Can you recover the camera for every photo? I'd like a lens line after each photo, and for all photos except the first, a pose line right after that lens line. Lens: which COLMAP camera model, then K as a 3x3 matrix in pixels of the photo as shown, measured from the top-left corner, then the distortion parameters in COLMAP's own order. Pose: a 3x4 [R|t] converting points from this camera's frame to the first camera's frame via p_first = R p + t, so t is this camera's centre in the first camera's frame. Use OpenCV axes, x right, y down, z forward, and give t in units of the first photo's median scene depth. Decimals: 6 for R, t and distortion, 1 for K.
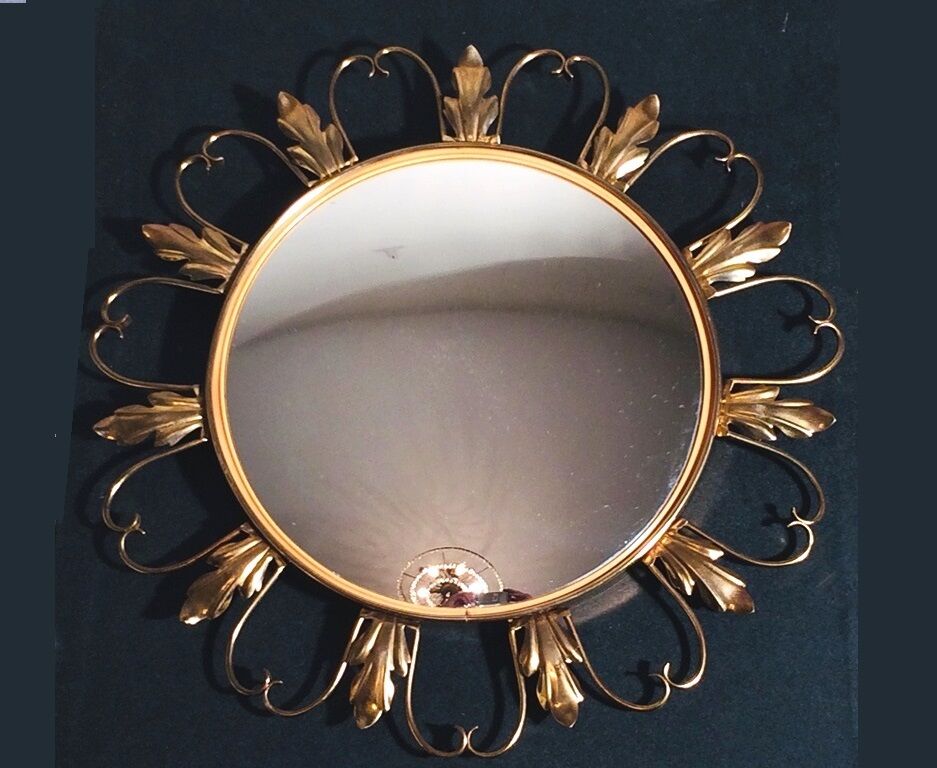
lens RADIAL K [[2239.3, 0, 437.2], [0, 2239.3, 356.0], [0, 0, 1]] dist [-0.028212, 0.000000]
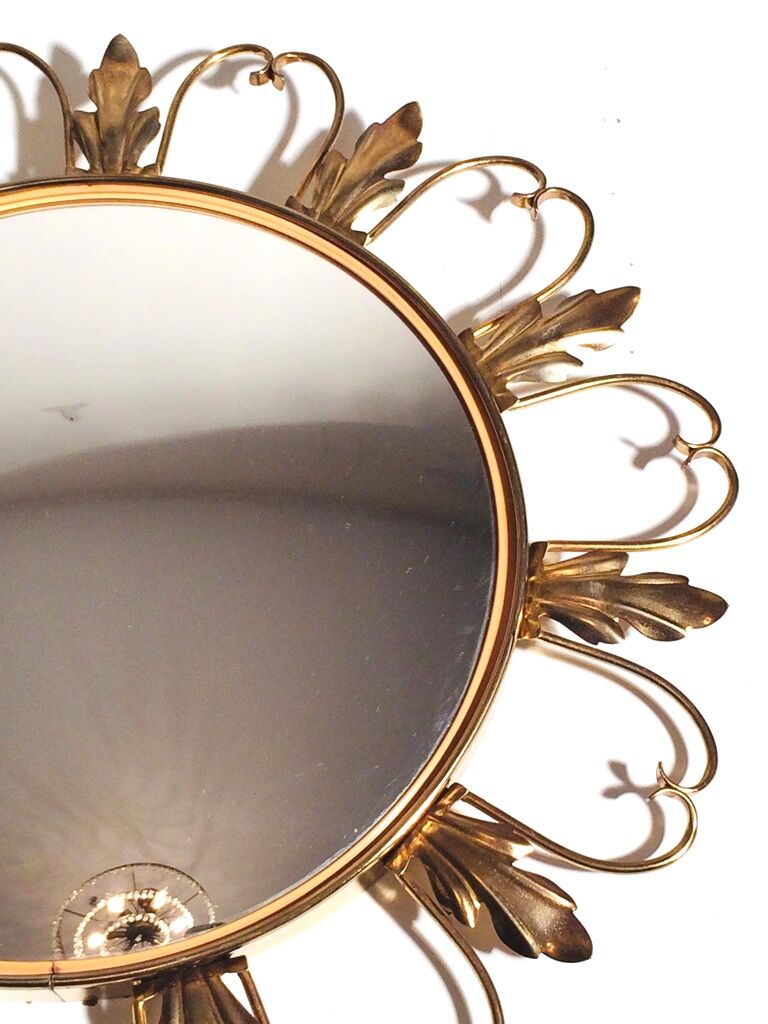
lens RADIAL K [[1943.3, 0, 363.2], [0, 1943.3, 506.4], [0, 0, 1]] dist [0.076044, 0.000000]
pose [[0.999580, -0.022794, -0.017897, 0.090921], [0.020707, 0.993800, -0.109235, 0.053183], [0.020276, 0.108818, 0.993855, 0.487787]]
